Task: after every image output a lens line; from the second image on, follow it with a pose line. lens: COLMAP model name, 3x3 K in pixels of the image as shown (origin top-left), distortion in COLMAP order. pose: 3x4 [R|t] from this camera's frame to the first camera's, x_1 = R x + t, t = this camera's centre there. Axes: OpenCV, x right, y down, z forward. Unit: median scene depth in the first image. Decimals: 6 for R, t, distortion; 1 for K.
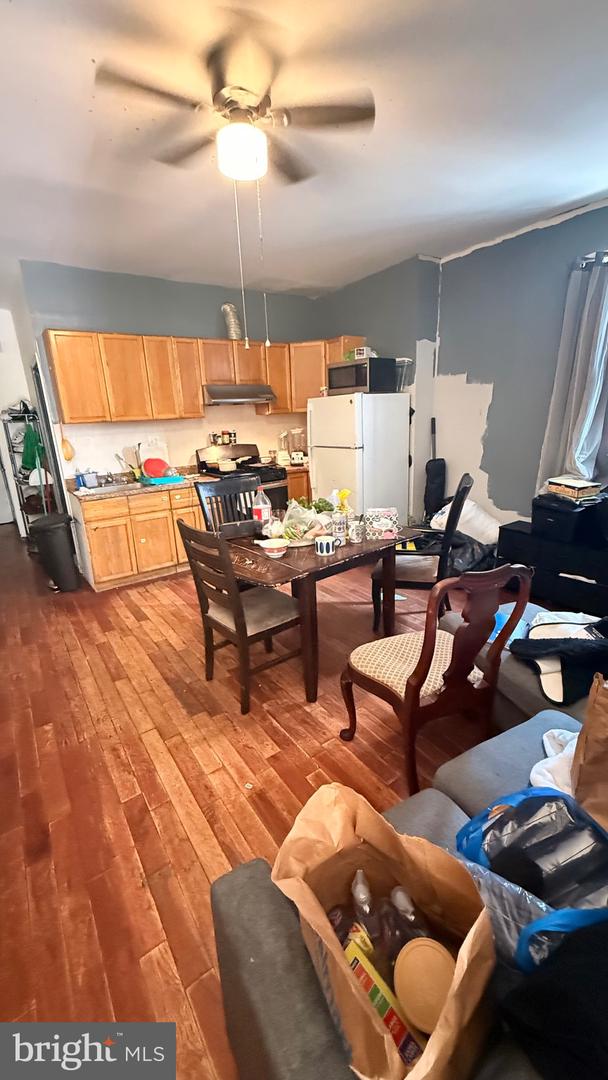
lens RADIAL K [[435.9, 0, 305.1], [0, 435.9, 541.5], [0, 0, 1]] dist [-0.001105, -0.000025]
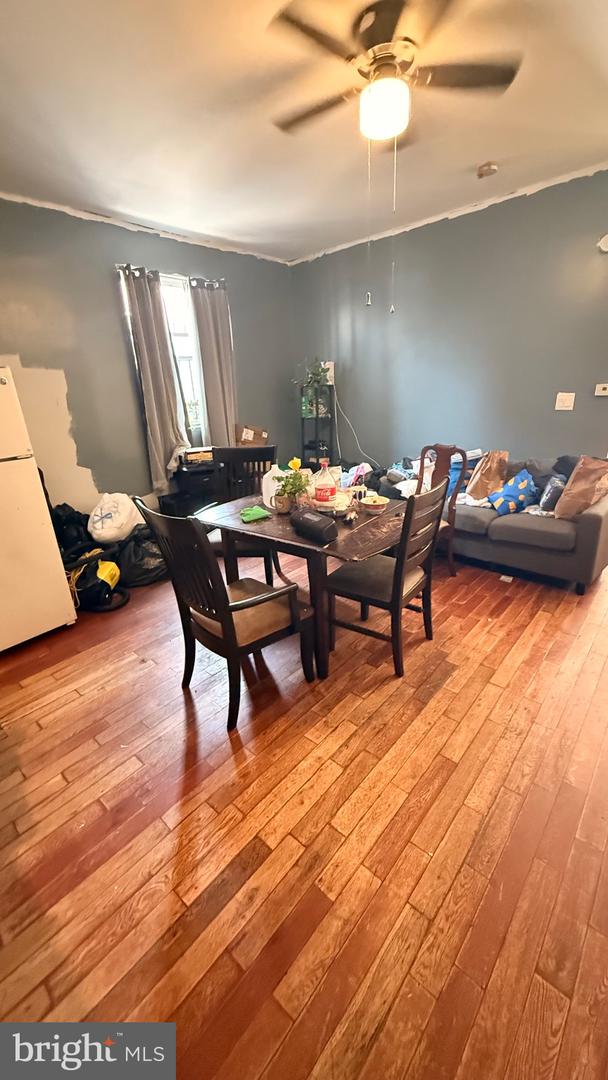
lens RADIAL K [[435.9, 0, 306.3], [0, 435.9, 542.2], [0, 0, 1]] dist [-0.001105, -0.000025]
pose [[-0.240918, -0.283146, 0.928325, -0.780952], [0.335381, 0.873287, 0.353396, -0.252648], [-0.910757, 0.396482, -0.115429, 0.988104]]
